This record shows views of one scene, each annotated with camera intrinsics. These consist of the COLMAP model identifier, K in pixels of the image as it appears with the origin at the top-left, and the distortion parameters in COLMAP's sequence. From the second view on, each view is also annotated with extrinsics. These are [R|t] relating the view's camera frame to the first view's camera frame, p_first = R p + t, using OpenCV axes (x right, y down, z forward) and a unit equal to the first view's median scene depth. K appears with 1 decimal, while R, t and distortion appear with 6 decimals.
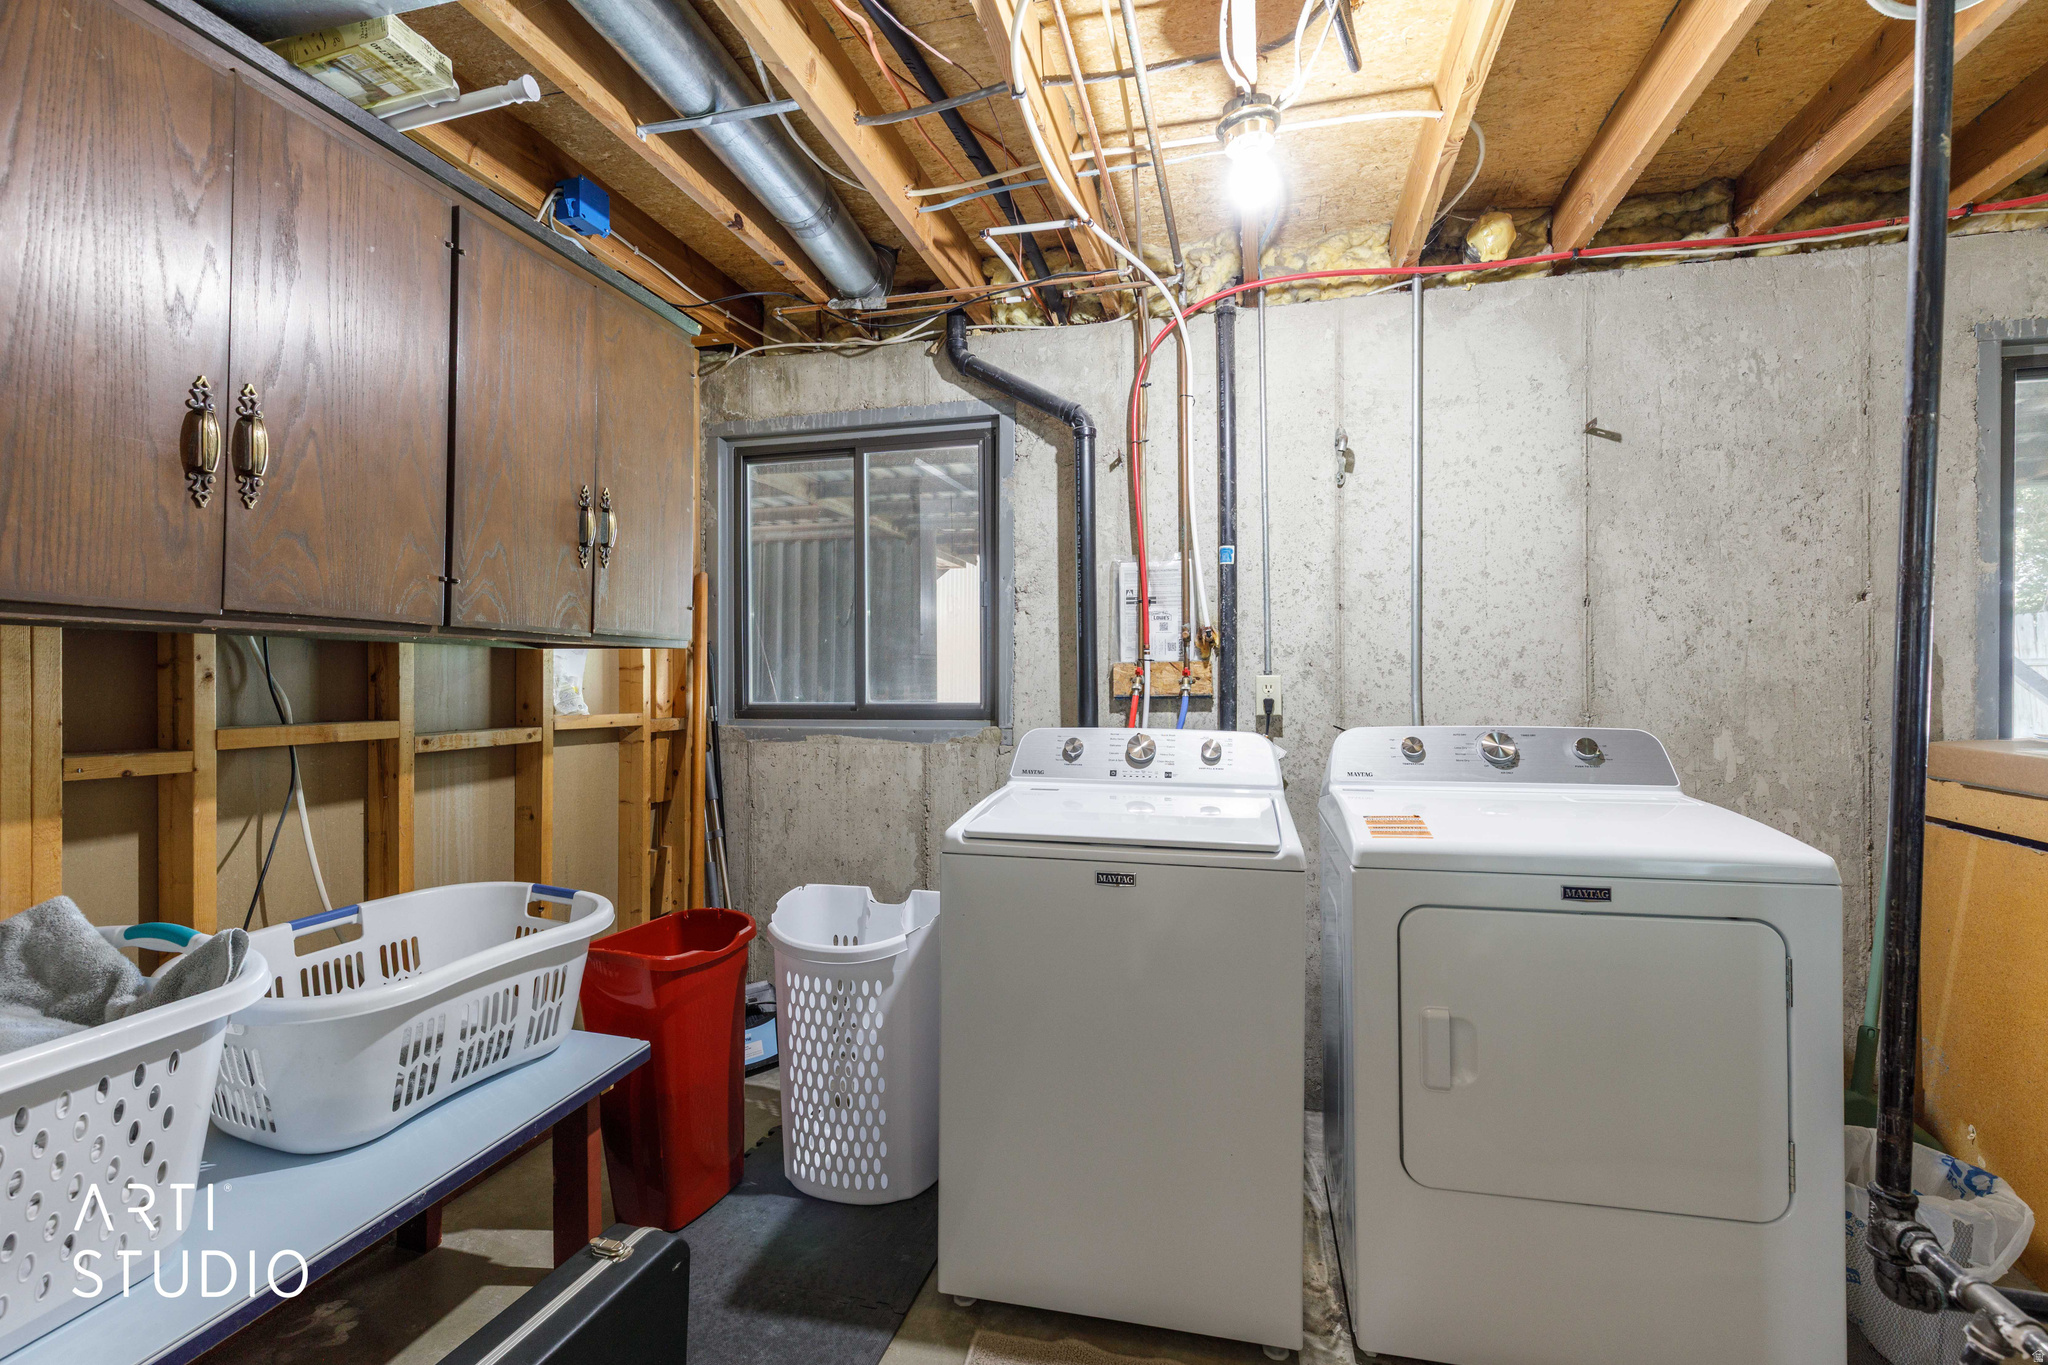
lens RADIAL K [[923.1, 0, 1025.8], [0, 923.1, 680.3], [0, 0, 1]] dist [0.005088, 0.000281]
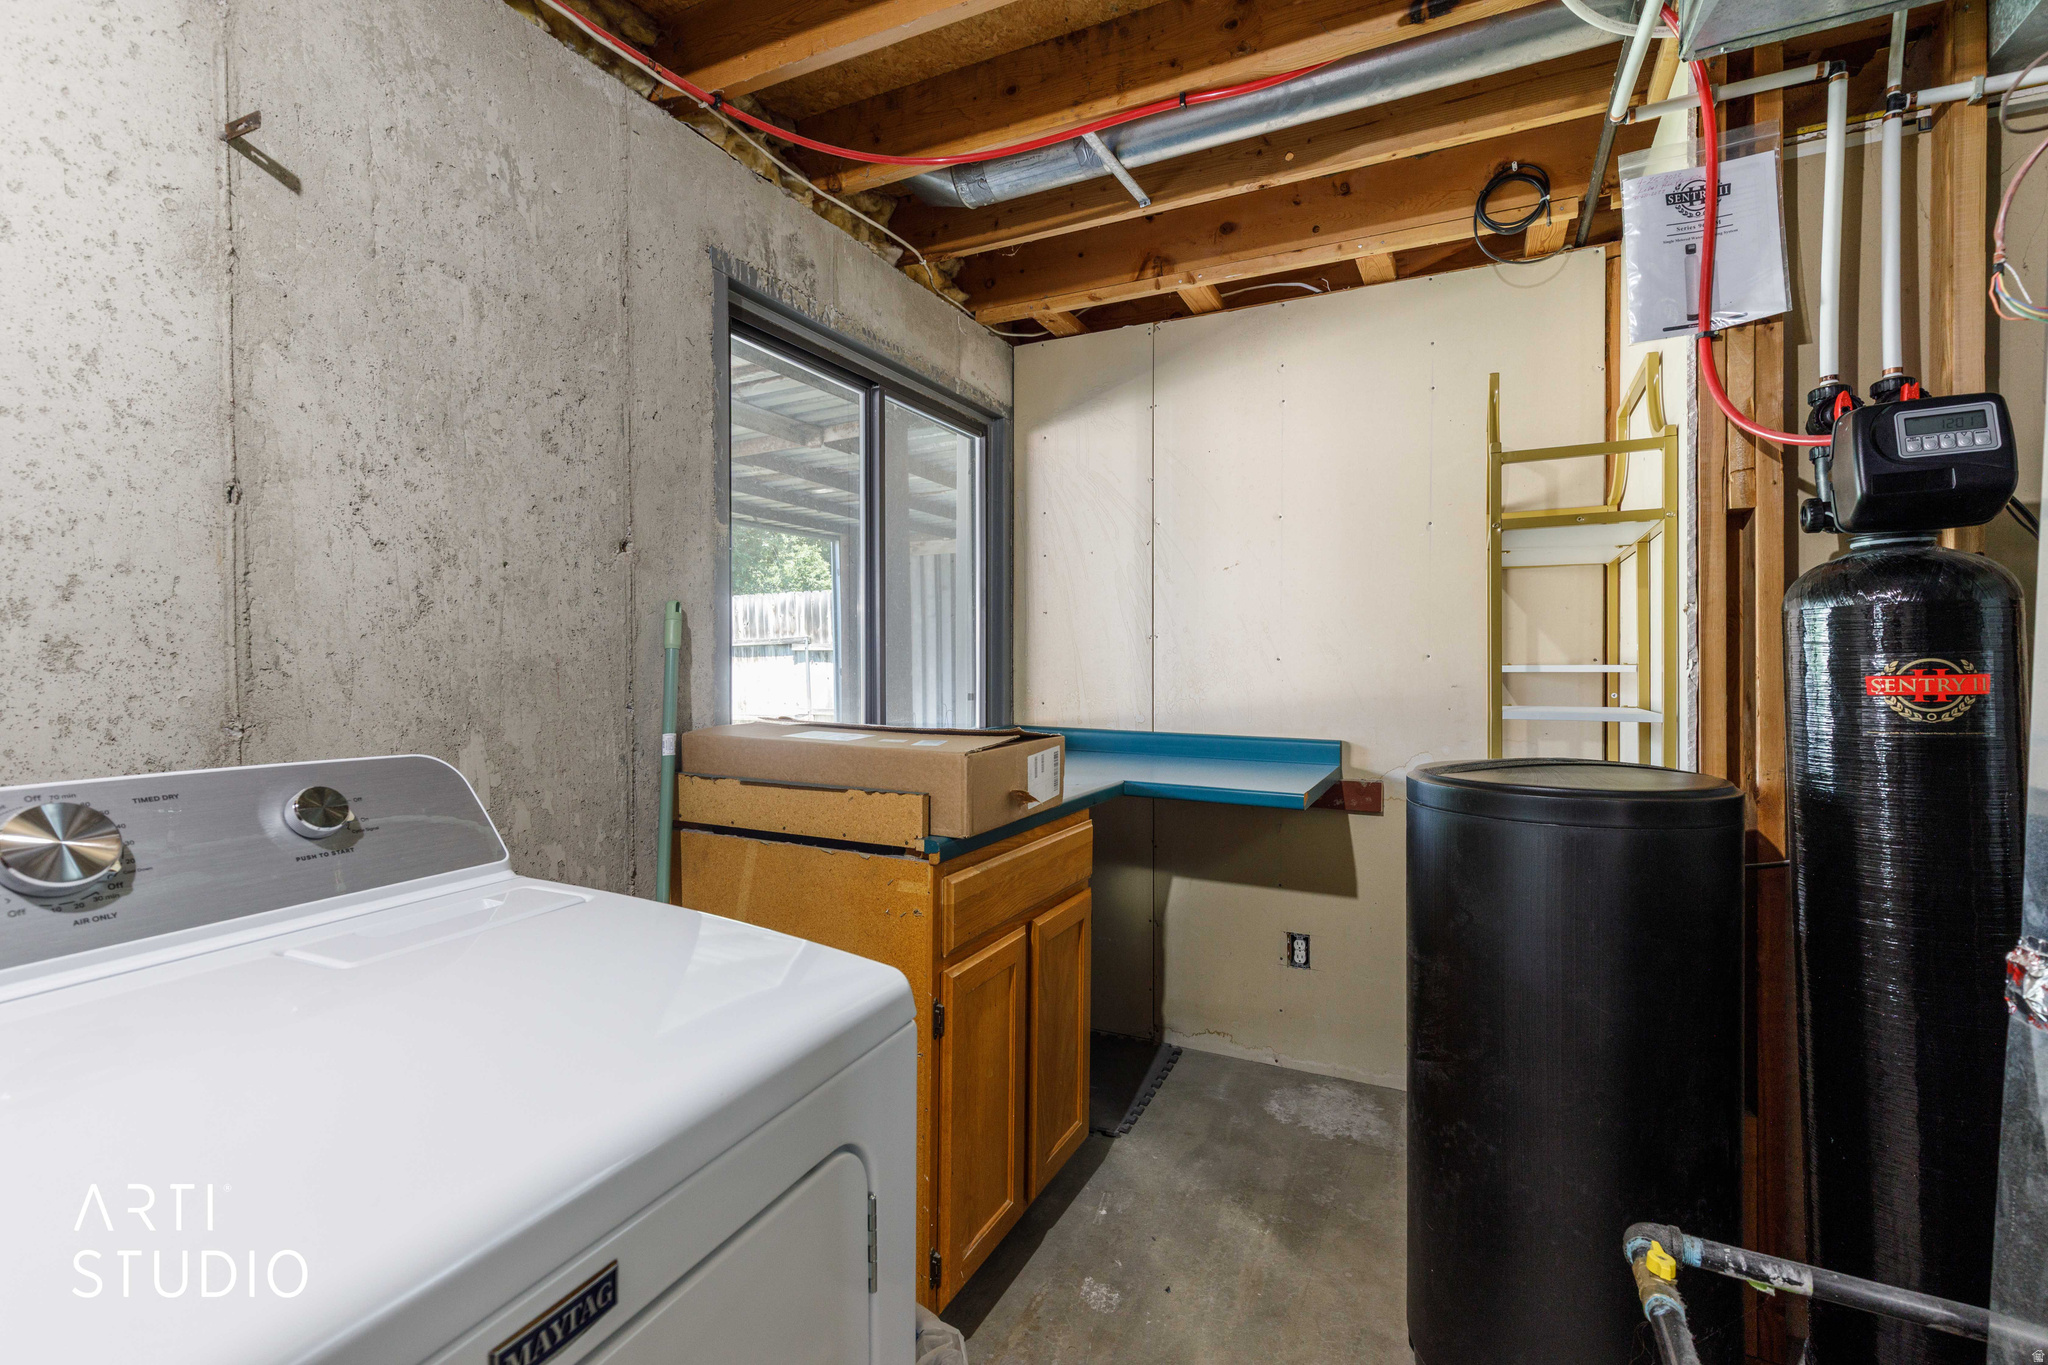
lens RADIAL K [[923.1, 0, 1021.2], [0, 923.1, 669.9], [0, 0, 1]] dist [0.005088, 0.000281]
pose [[0.202415, -0.009686, 0.979252, 0.219752], [0.004357, 0.999950, 0.008990, 0.005547], [-0.979290, 0.002447, 0.202447, 0.513559]]
